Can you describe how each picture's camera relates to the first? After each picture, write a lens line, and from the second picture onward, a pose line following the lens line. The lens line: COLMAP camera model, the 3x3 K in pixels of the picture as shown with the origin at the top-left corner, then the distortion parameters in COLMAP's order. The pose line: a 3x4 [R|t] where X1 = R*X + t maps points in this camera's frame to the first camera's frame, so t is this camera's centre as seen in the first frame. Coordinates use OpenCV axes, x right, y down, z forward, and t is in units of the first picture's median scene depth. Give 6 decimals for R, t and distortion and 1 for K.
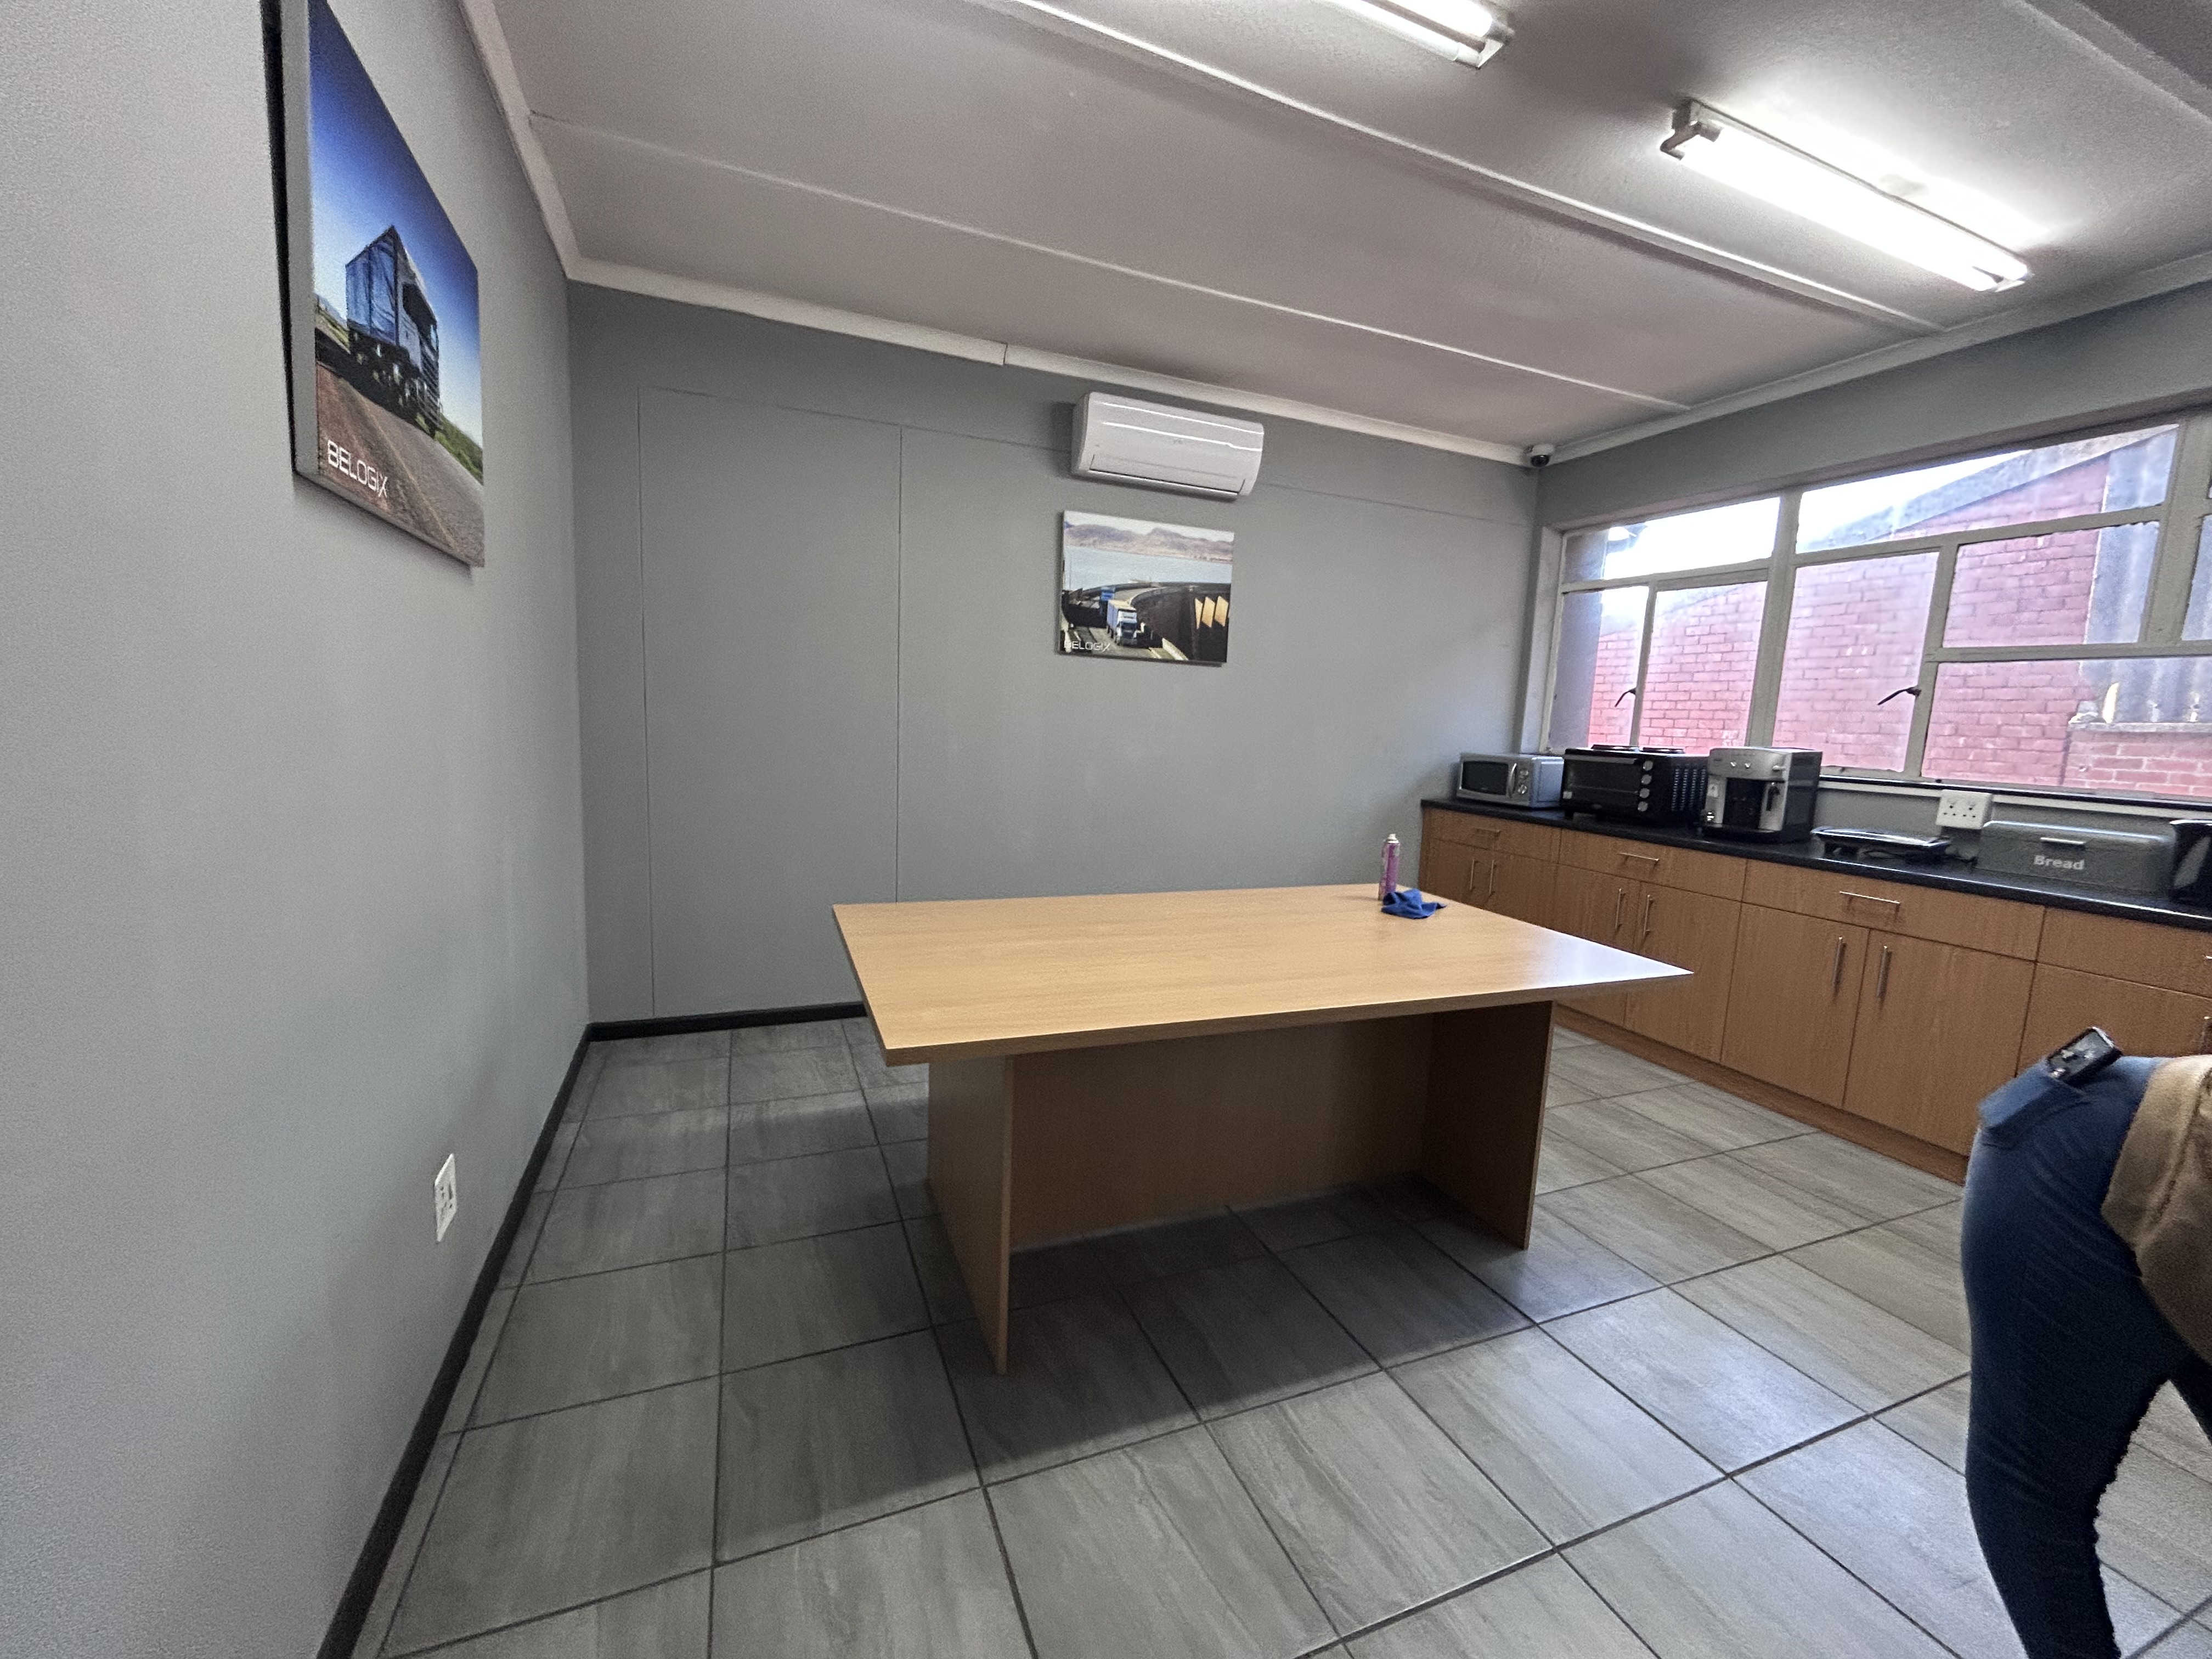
lens RADIAL K [[886.4, 0, 1106.0], [0, 886.4, 829.5], [0, 0, 1]] dist [-0.002475, -0.000203]
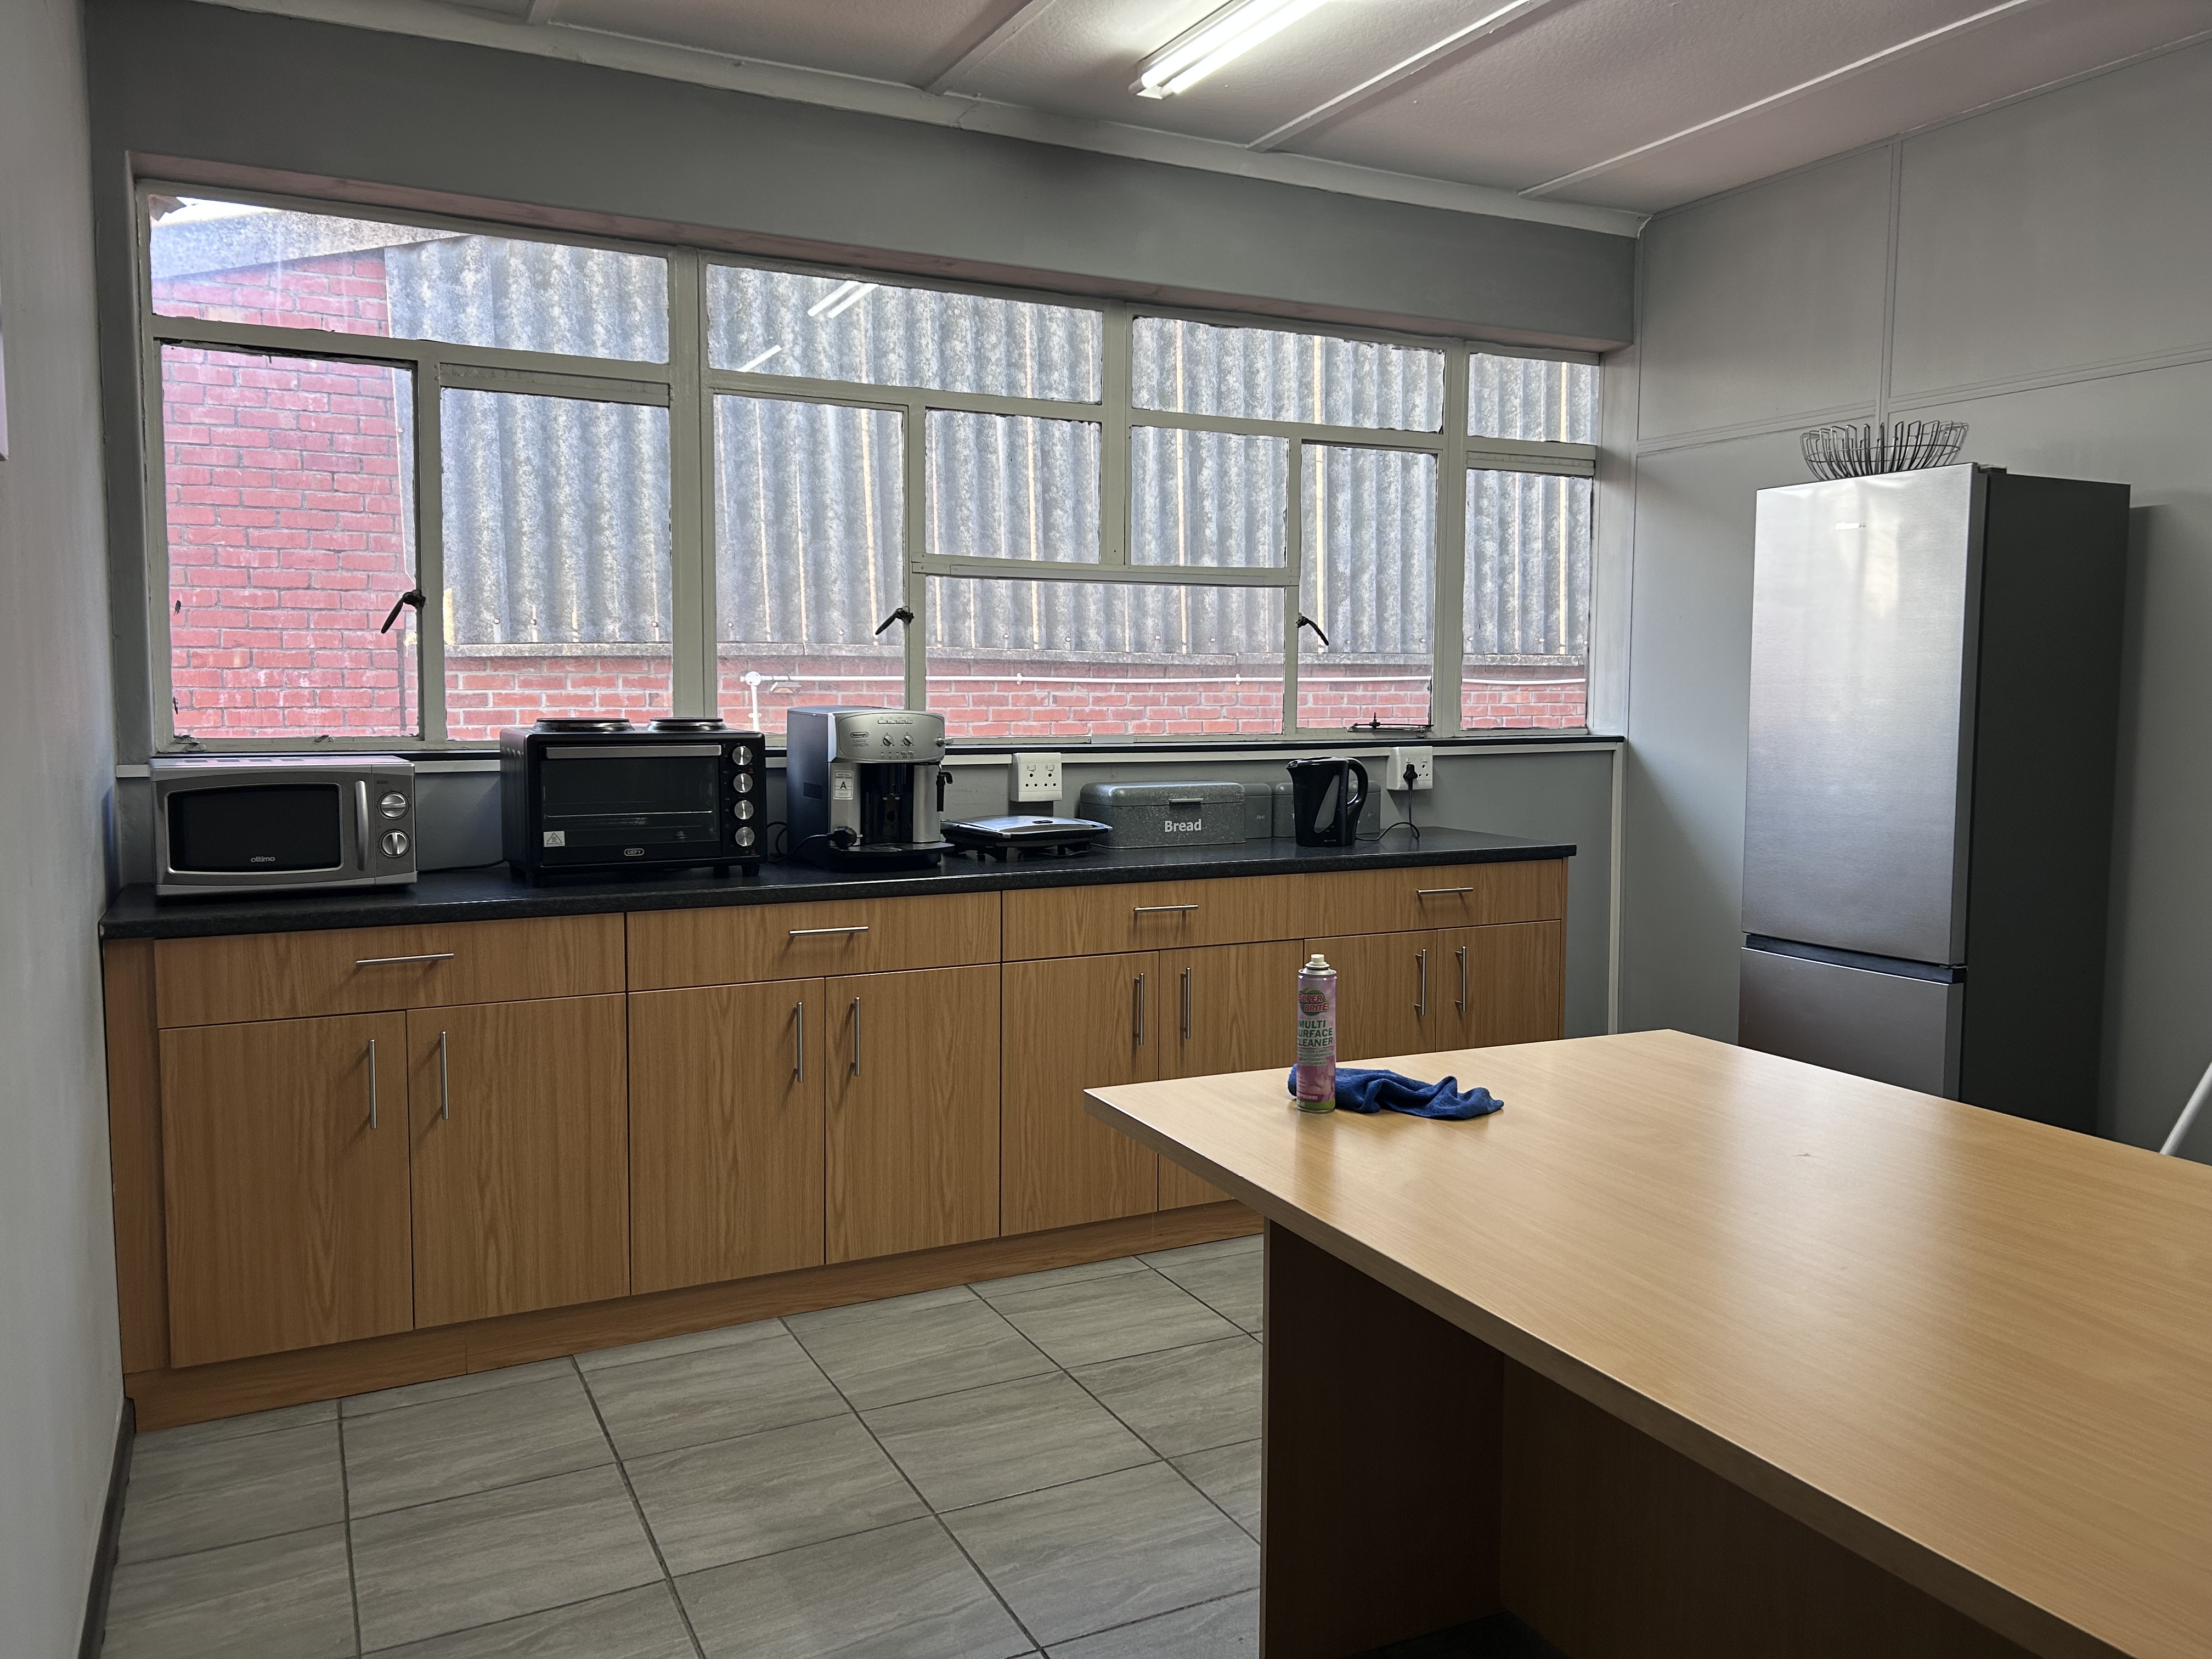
lens RADIAL K [[1646.6, 0, 1111.8], [0, 1646.6, 819.4], [0, 0, 1]] dist [0.052663, -0.052851]
pose [[-0.075480, -0.121443, 0.989724, -0.399334], [0.124596, 0.983628, 0.130197, -0.155129], [-0.989332, 0.133143, -0.059113, 0.993992]]
